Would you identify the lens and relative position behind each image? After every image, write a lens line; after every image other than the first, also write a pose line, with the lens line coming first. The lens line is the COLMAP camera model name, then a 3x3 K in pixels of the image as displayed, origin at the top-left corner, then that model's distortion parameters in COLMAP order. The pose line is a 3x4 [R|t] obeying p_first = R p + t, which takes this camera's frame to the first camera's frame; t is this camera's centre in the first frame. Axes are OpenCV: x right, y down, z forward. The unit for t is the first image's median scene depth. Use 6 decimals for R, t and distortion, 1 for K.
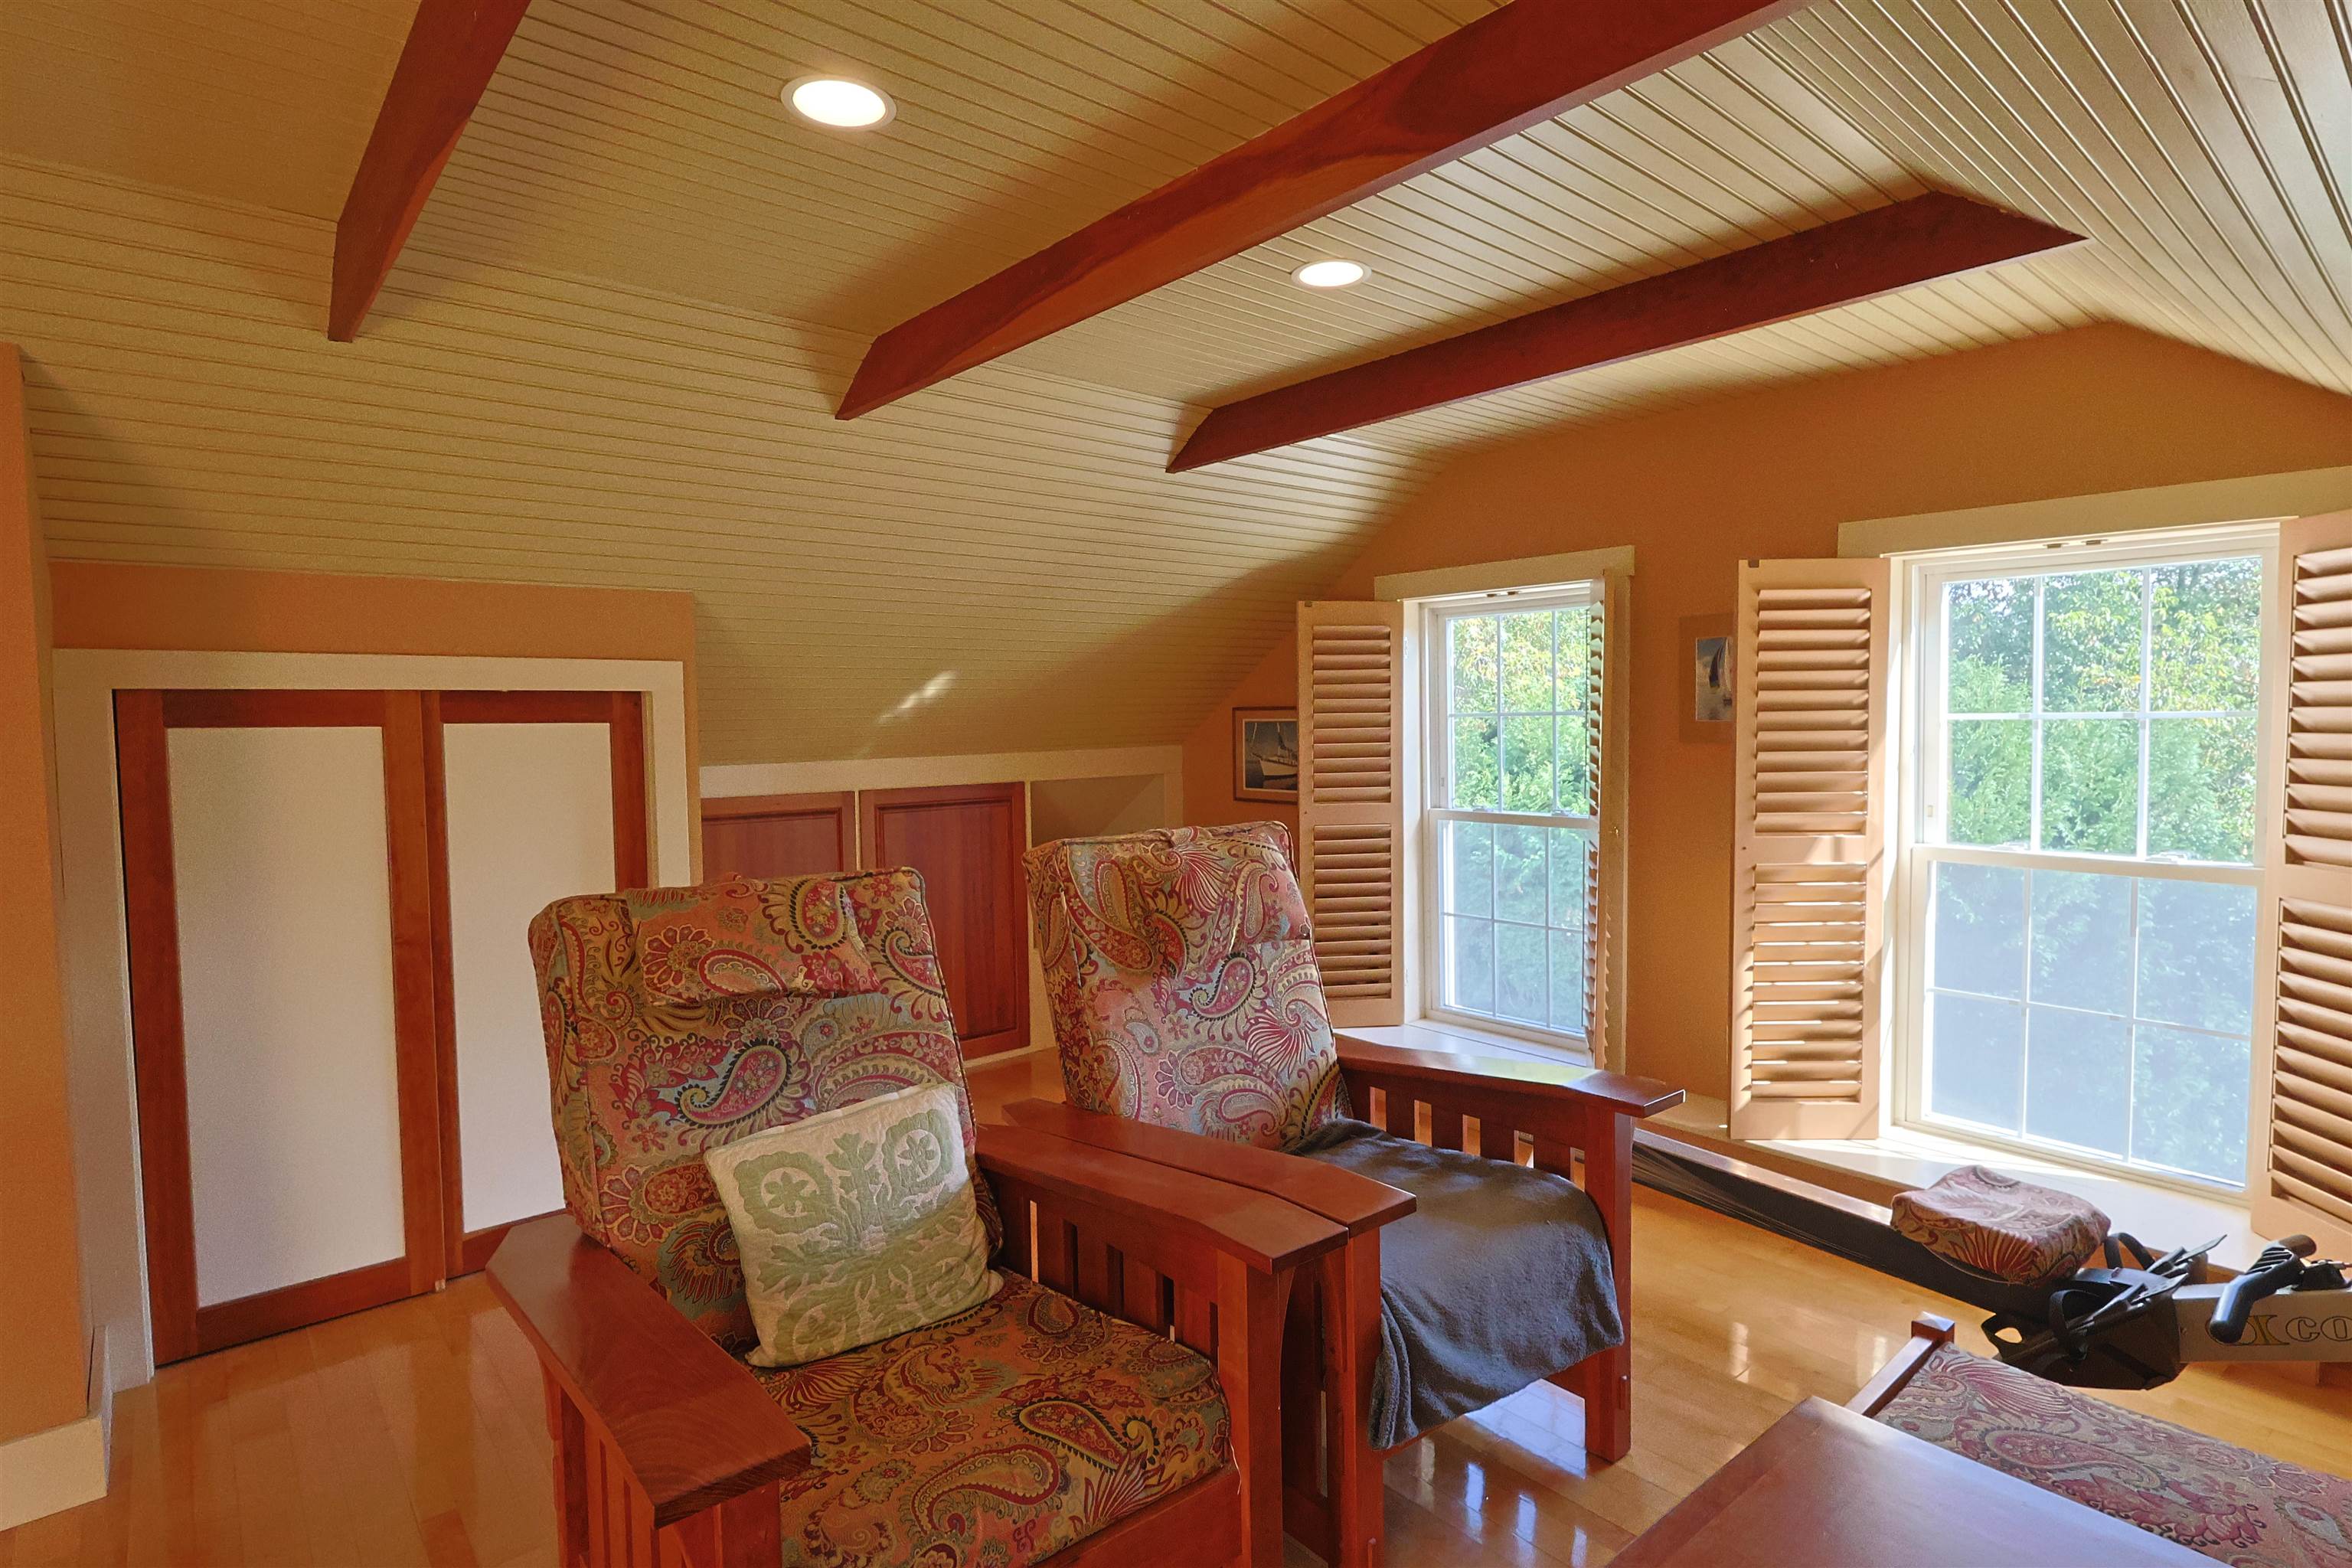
lens RADIAL K [[1234.8, 0, 1184.3], [0, 1234.8, 776.0], [0, 0, 1]] dist [-0.009097, -0.000534]
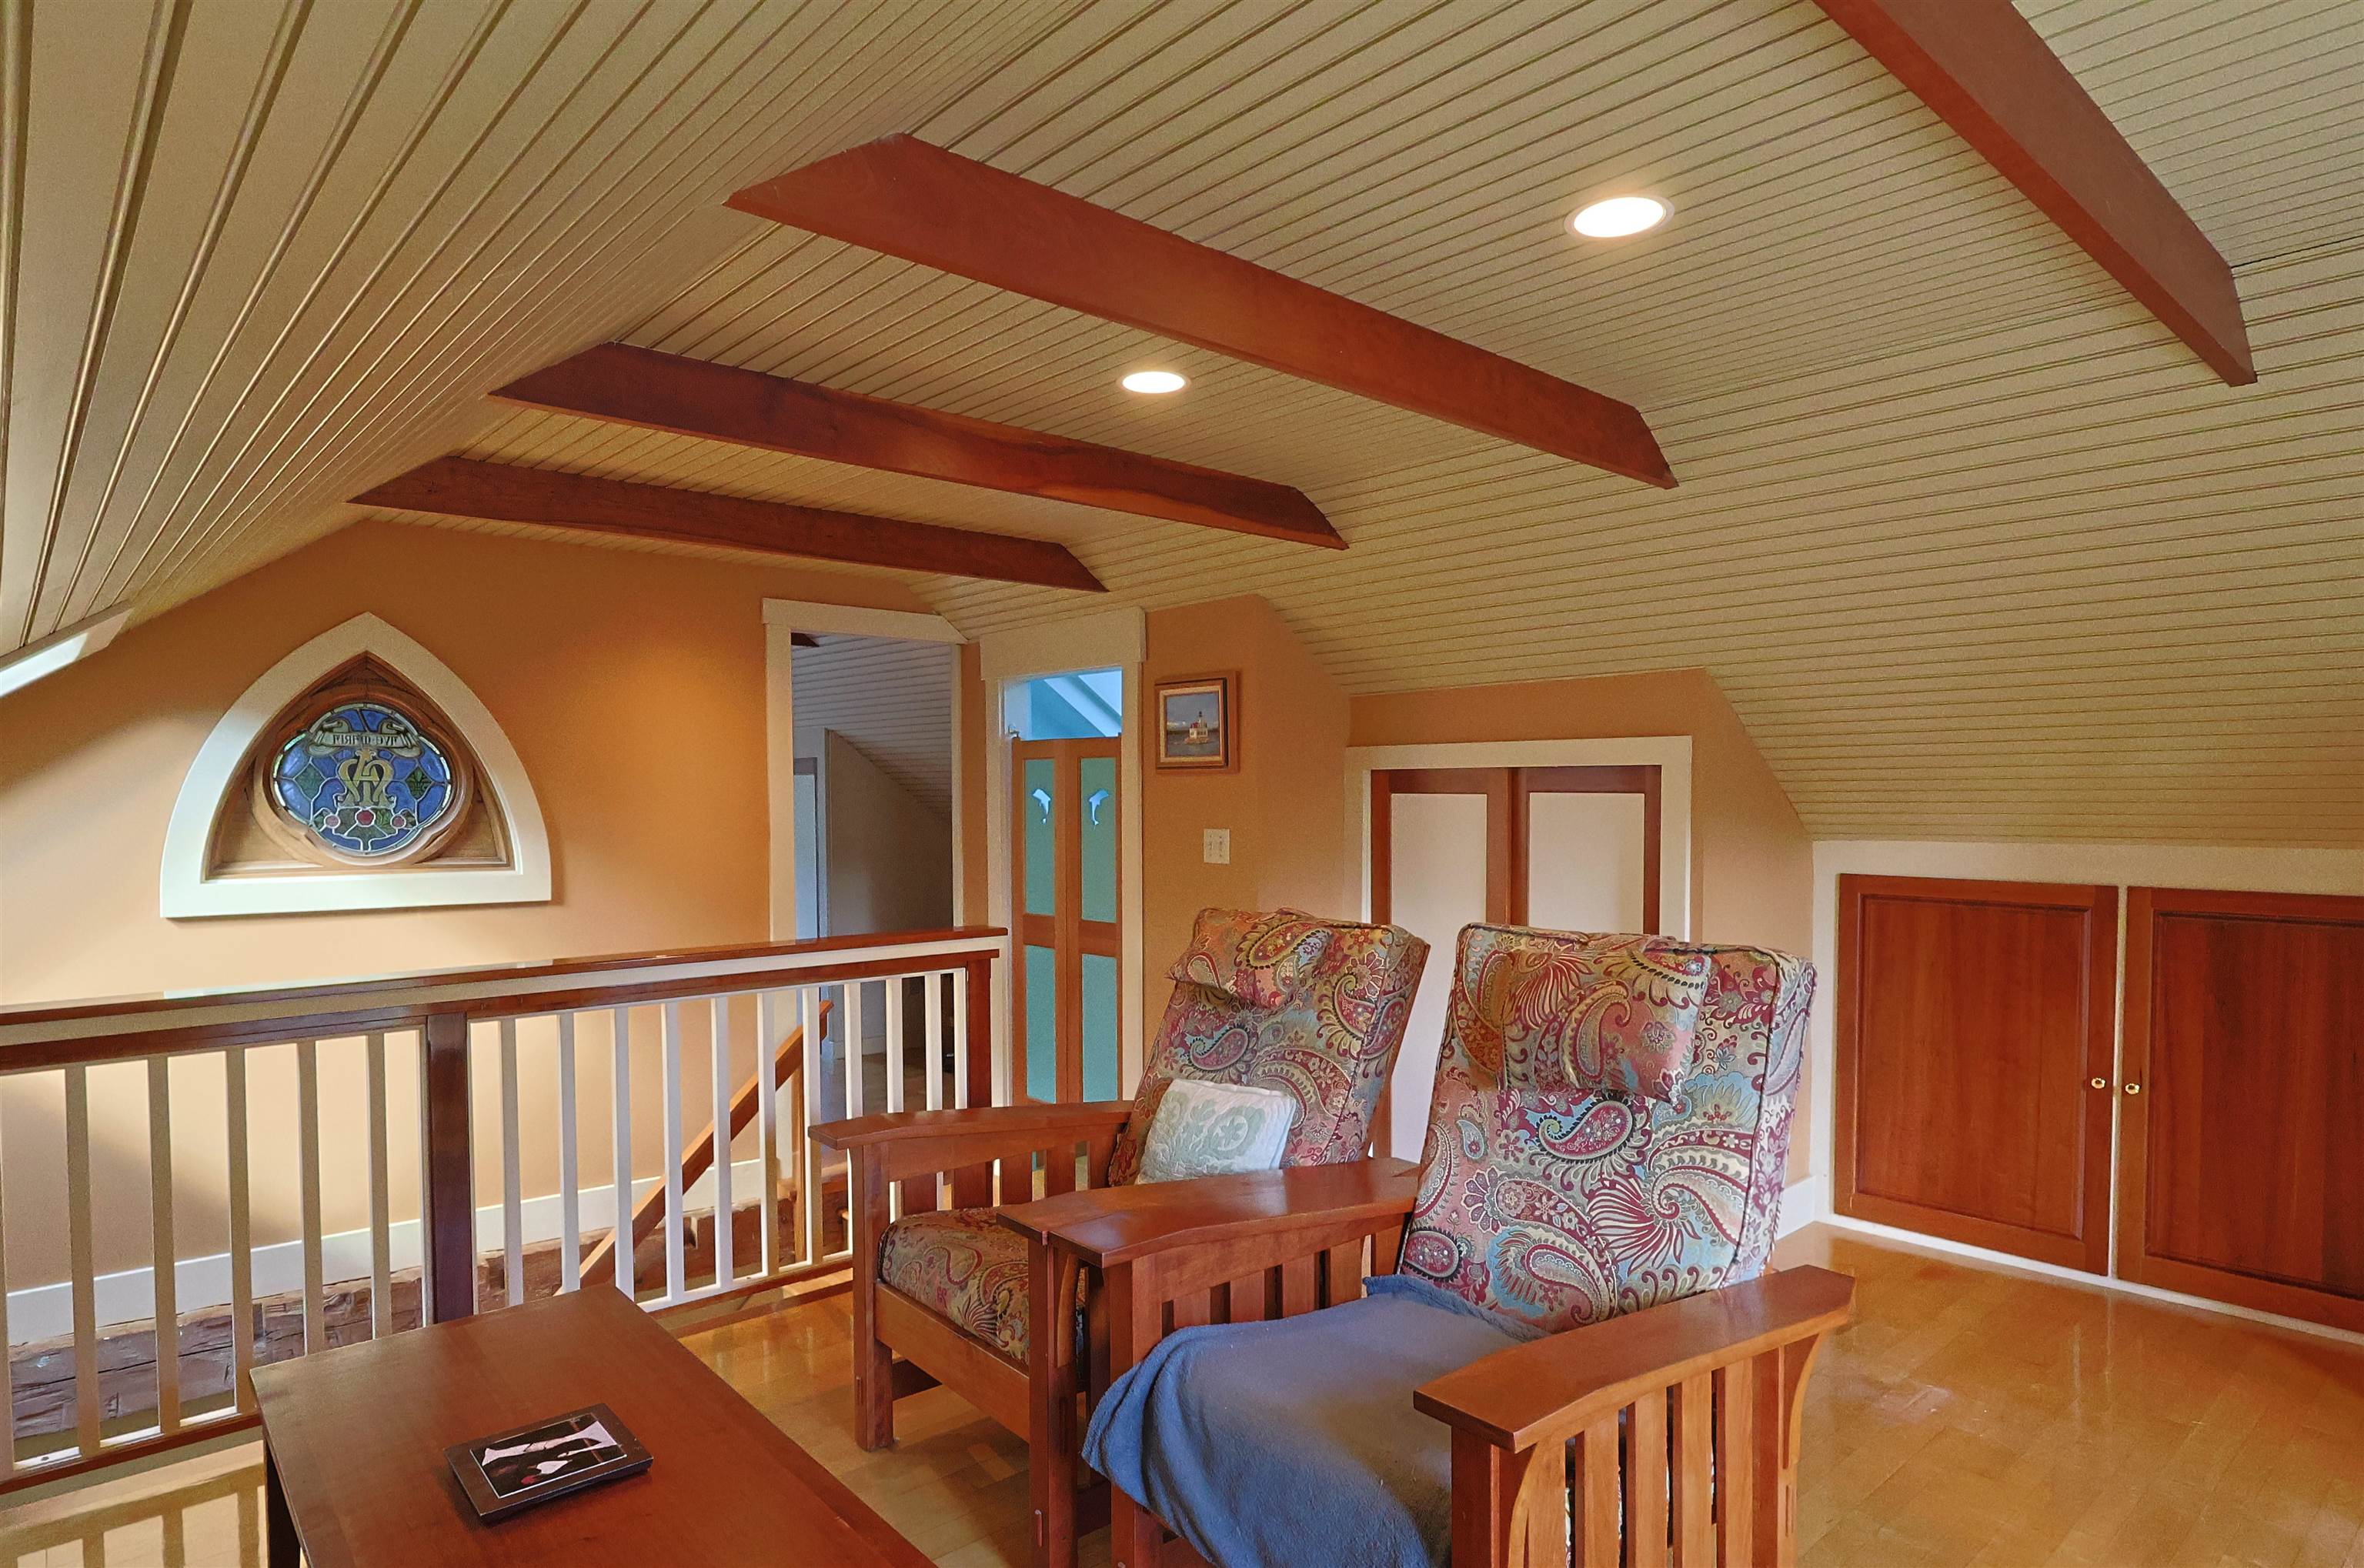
lens RADIAL K [[1331.4, 0, 1182.1], [0, 1331.4, 802.9], [0, 0, 1]] dist [-0.003705, 0.004126]
pose [[0.010265, 0.026812, -0.999588, 0.919914], [-0.040759, 0.998821, 0.026373, -0.060354], [0.999116, 0.040471, 0.011345, 0.711140]]
